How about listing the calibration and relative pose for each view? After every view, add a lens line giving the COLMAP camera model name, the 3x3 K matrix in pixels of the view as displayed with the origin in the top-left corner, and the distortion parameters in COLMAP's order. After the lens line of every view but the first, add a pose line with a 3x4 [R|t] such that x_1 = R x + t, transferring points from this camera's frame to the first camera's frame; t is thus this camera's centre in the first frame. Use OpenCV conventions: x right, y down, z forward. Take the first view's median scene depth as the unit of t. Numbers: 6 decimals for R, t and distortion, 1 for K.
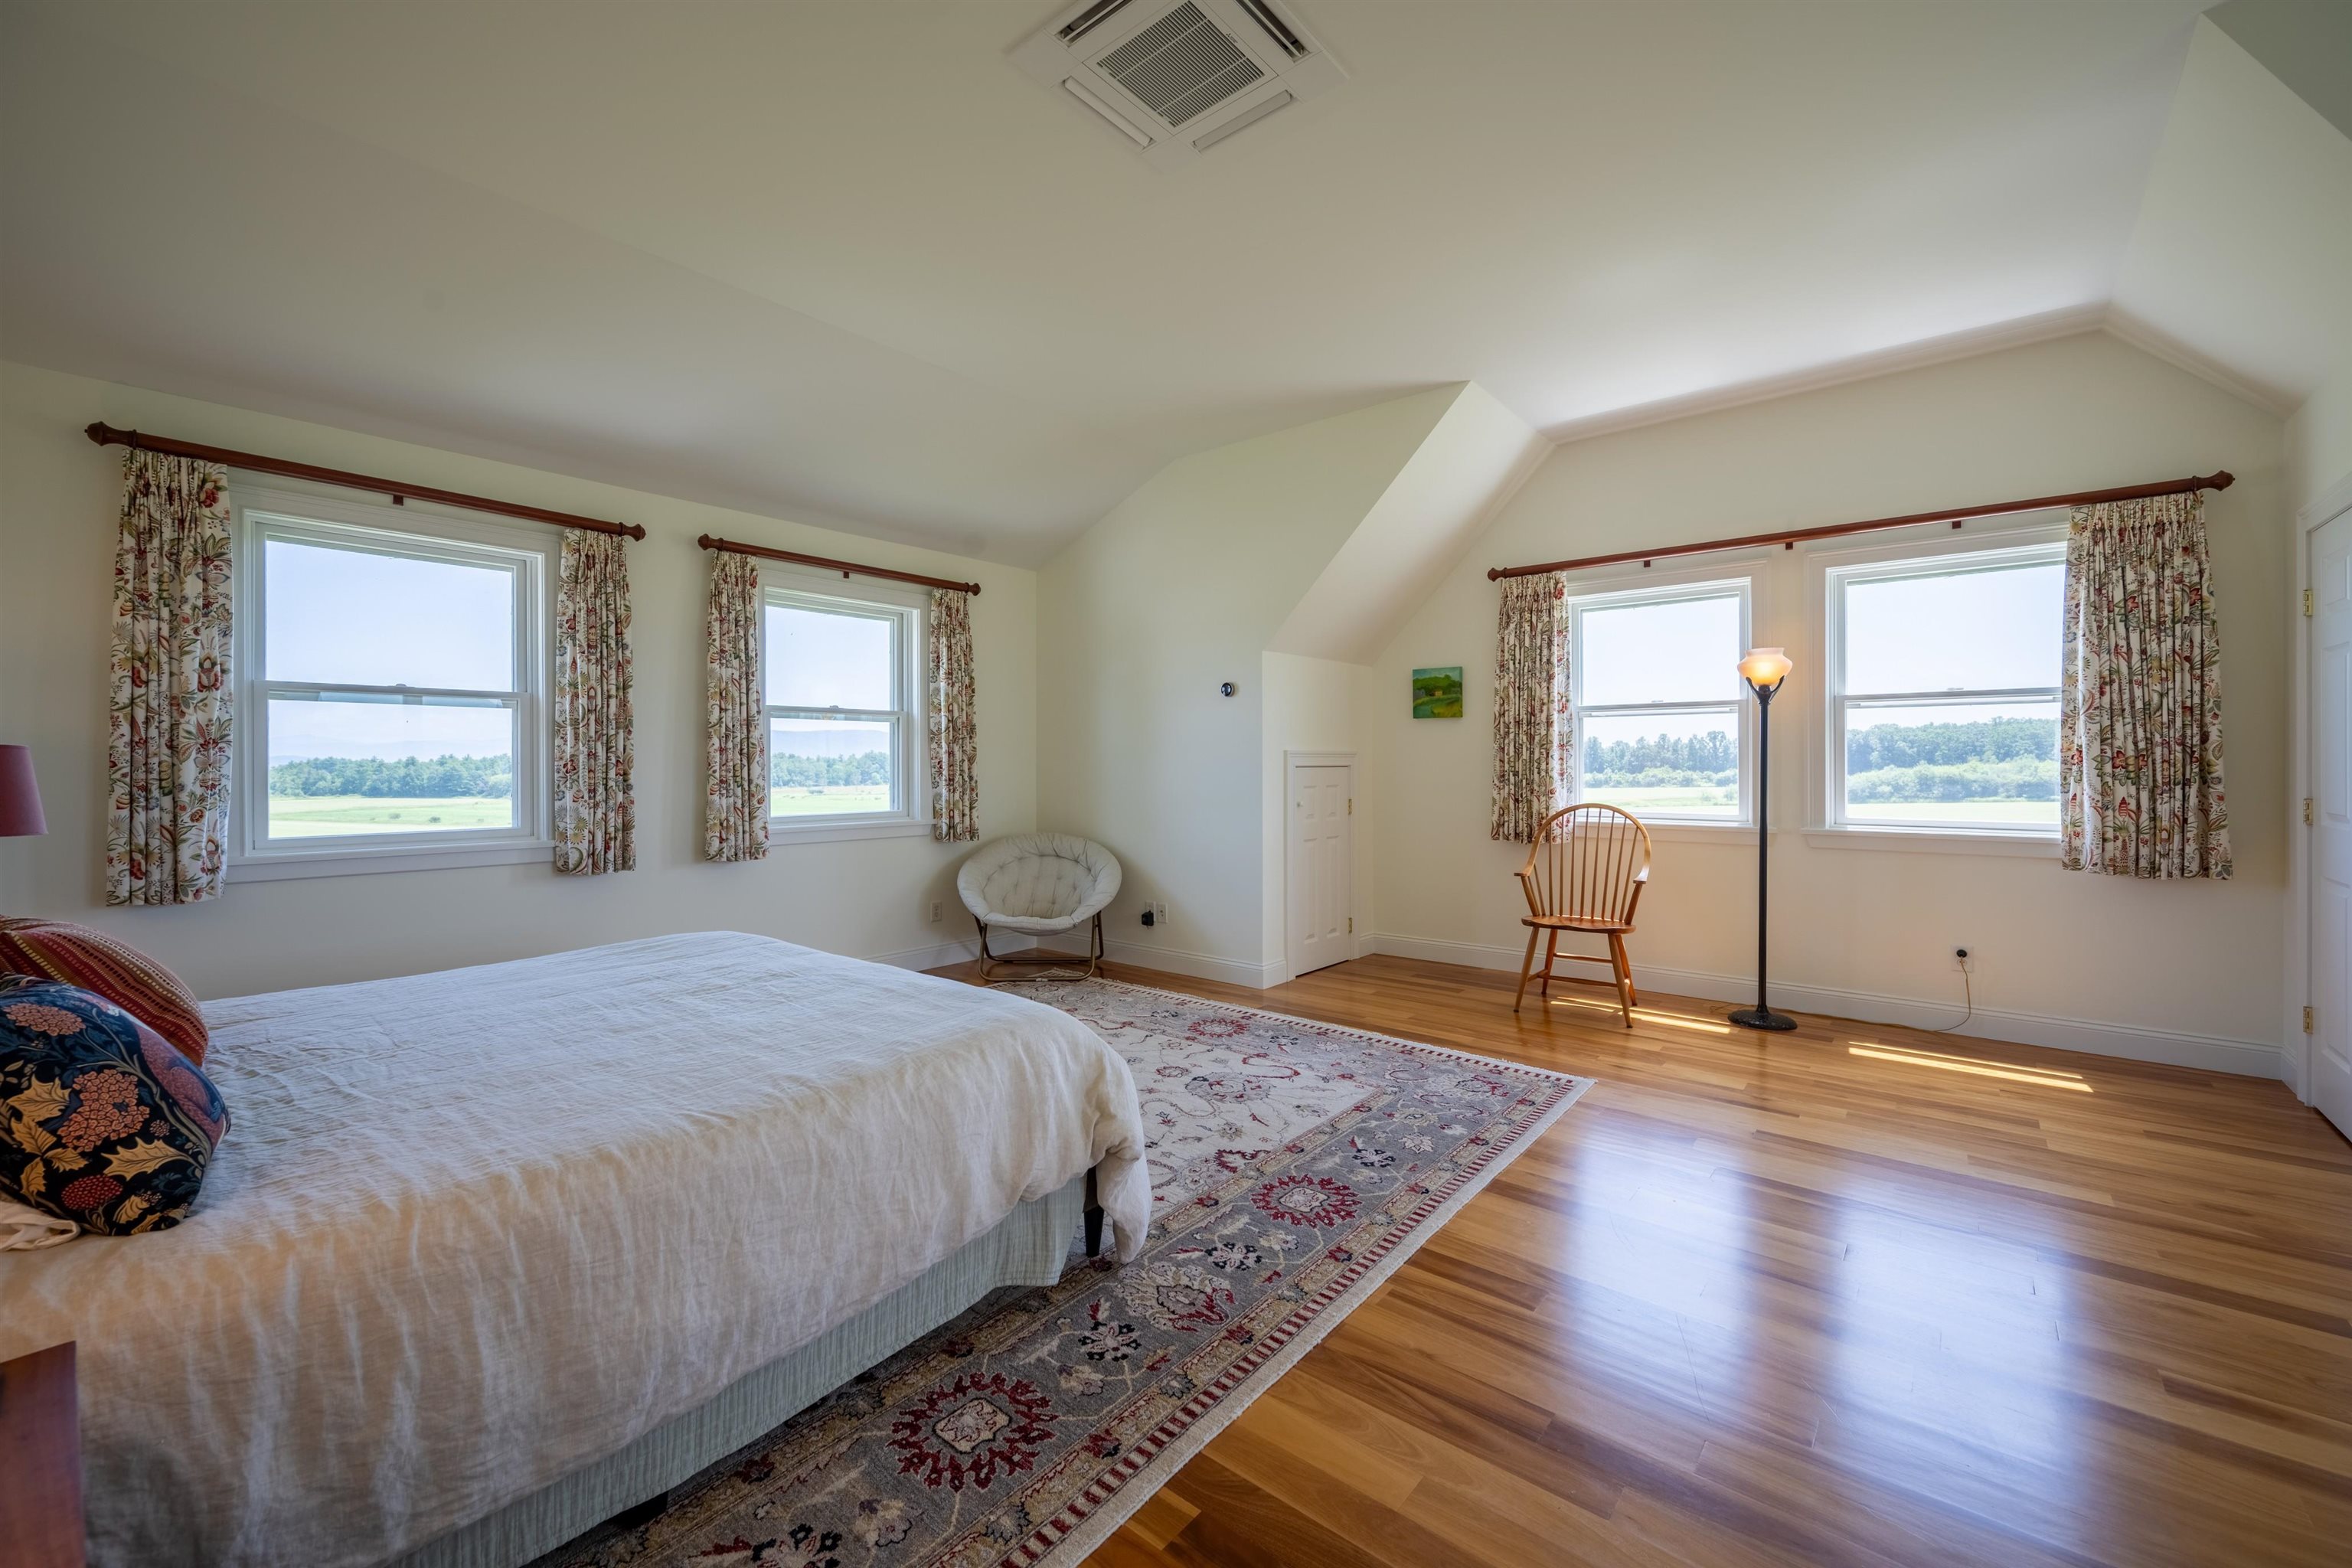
lens RADIAL K [[926.0, 0, 1183.2], [0, 926.0, 771.2], [0, 0, 1]] dist [-0.000348, 0.000099]
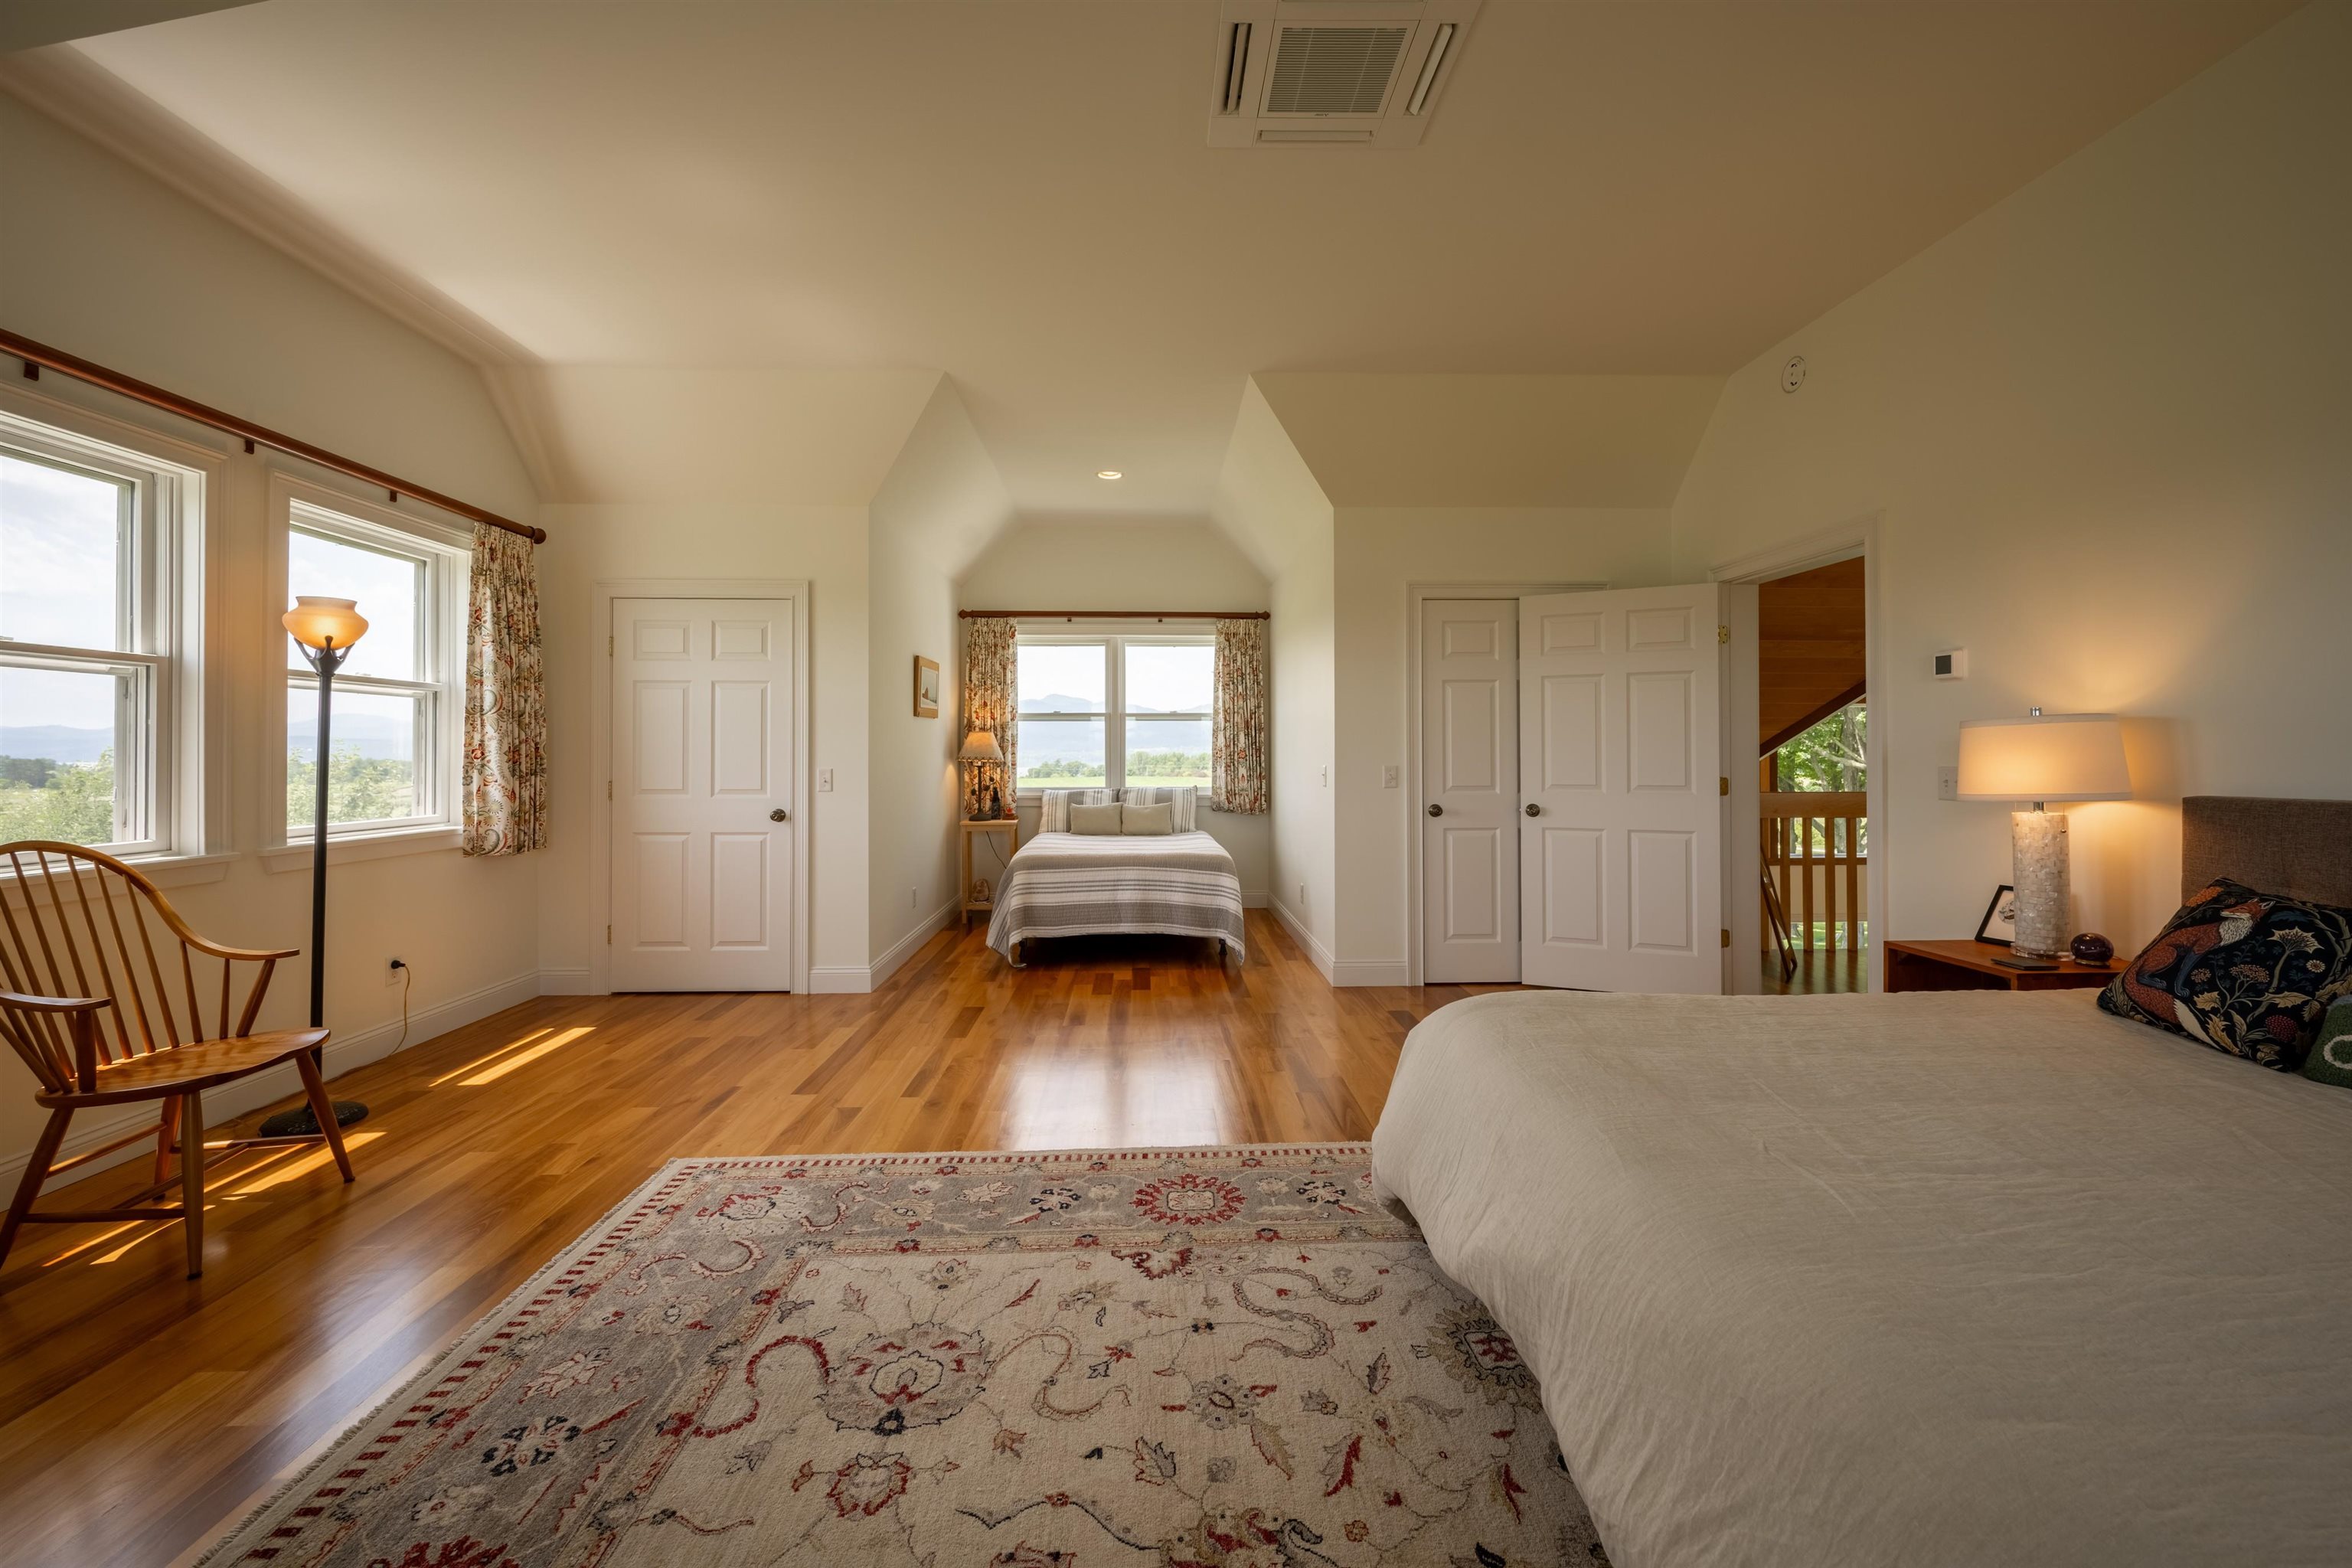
lens RADIAL K [[926.0, 0, 1185.8], [0, 926.0, 760.3], [0, 0, 1]] dist [-0.000348, 0.000099]
pose [[-0.666228, -0.000223, 0.745748, -0.454859], [0.008795, 0.999928, 0.008156, -0.007688], [-0.745696, 0.011992, -0.666178, 1.260865]]
